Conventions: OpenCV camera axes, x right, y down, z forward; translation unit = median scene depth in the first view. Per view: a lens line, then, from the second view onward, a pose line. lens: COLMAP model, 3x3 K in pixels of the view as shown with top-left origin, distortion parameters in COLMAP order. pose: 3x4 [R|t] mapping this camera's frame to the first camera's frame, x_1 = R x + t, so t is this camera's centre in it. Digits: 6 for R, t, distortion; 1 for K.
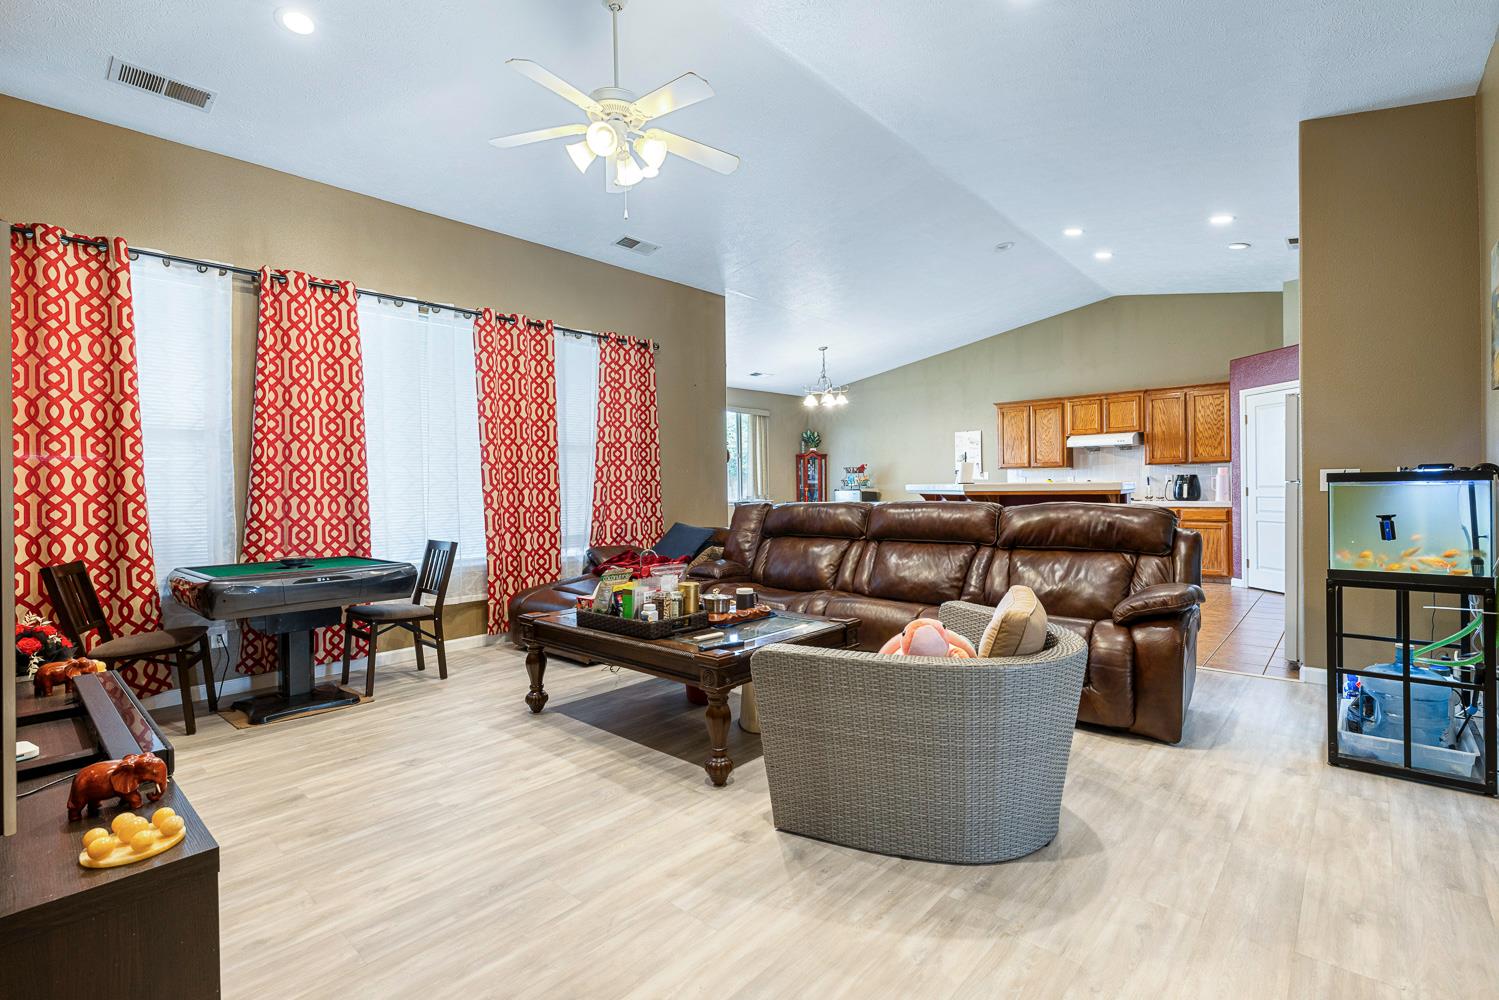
lens RADIAL K [[680.1, 0, 751.8], [0, 680.1, 492.8], [0, 0, 1]] dist [-0.001999, -0.000188]
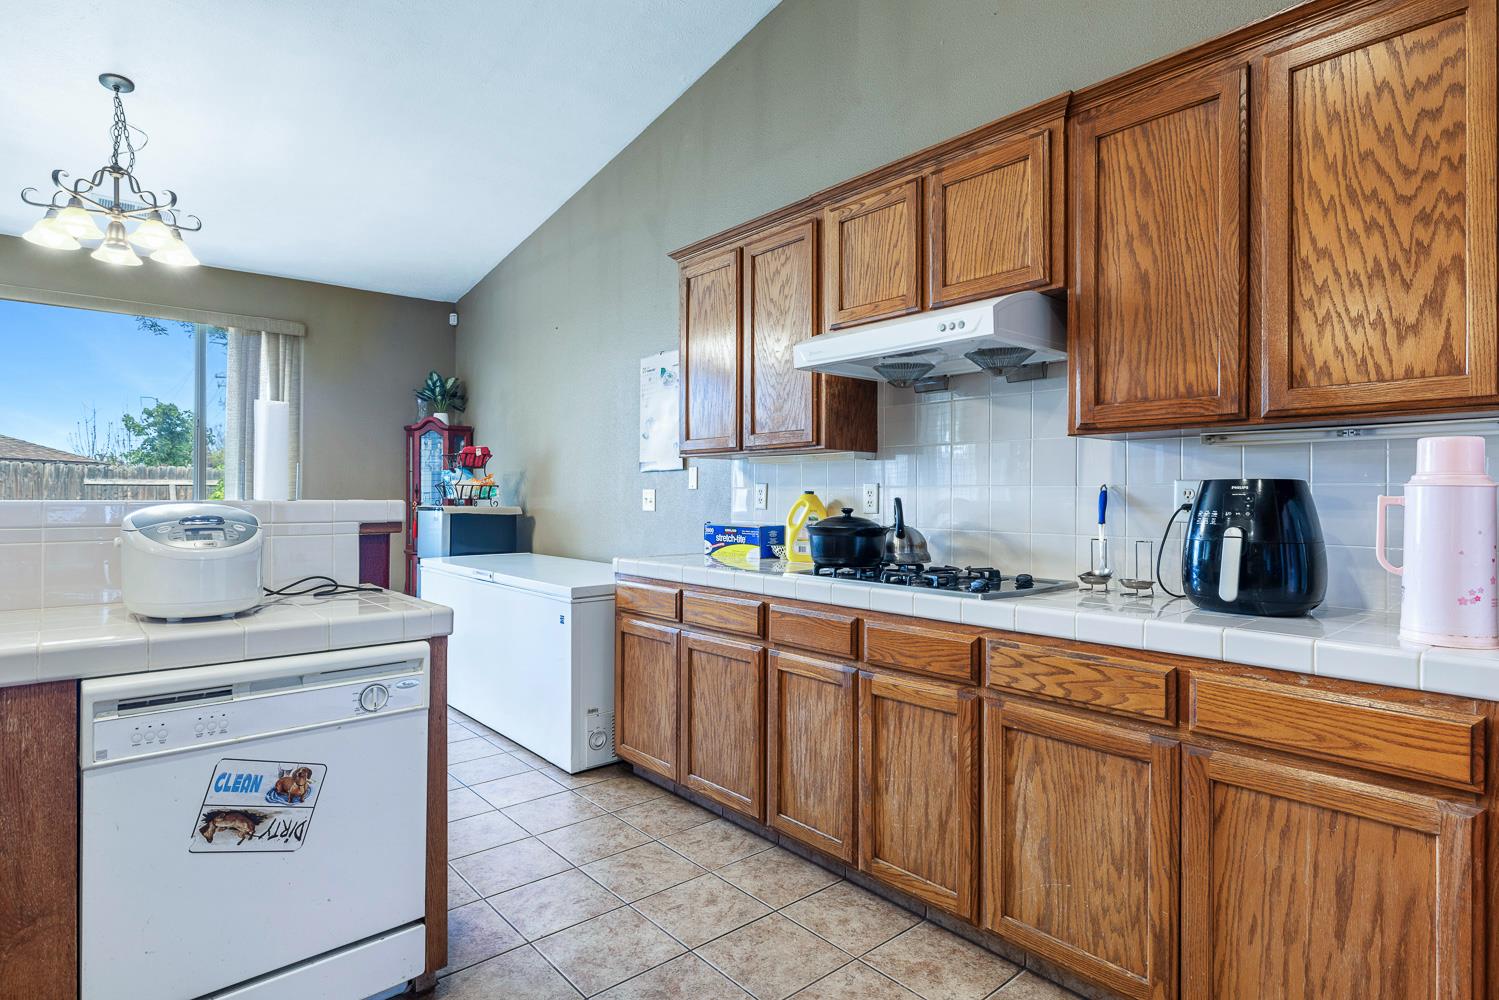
lens RADIAL K [[775.7, 0, 749.3], [0, 775.7, 493.1], [0, 0, 1]] dist [-0.001338, 0.000441]
pose [[0.991006, 0.020414, -0.132249, 0.515145], [-0.021860, 0.999716, -0.009490, -0.017109], [0.132018, 0.012296, 0.991171, 0.741412]]
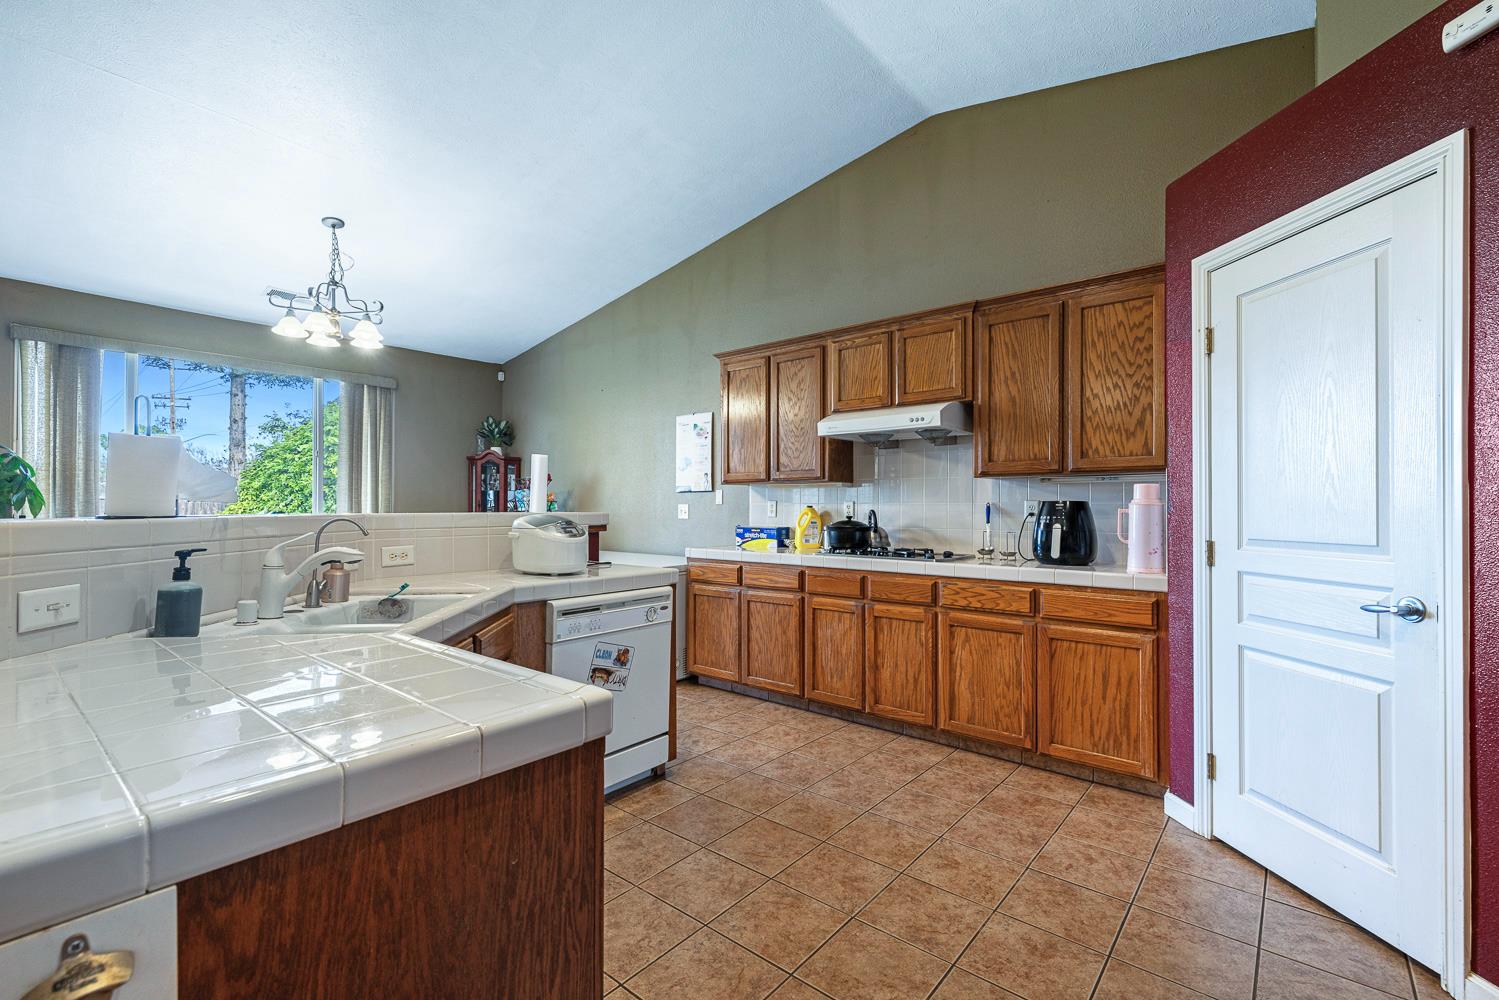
lens RADIAL K [[647.7, 0, 749.3], [0, 647.7, 504.0], [0, 0, 1]] dist [0.009133, 0.000503]
pose [[0.999580, 0.018836, 0.022028, 0.432357], [-0.018533, 0.999732, -0.013889, -0.015590], [-0.022284, 0.013475, 0.999661, 0.598316]]
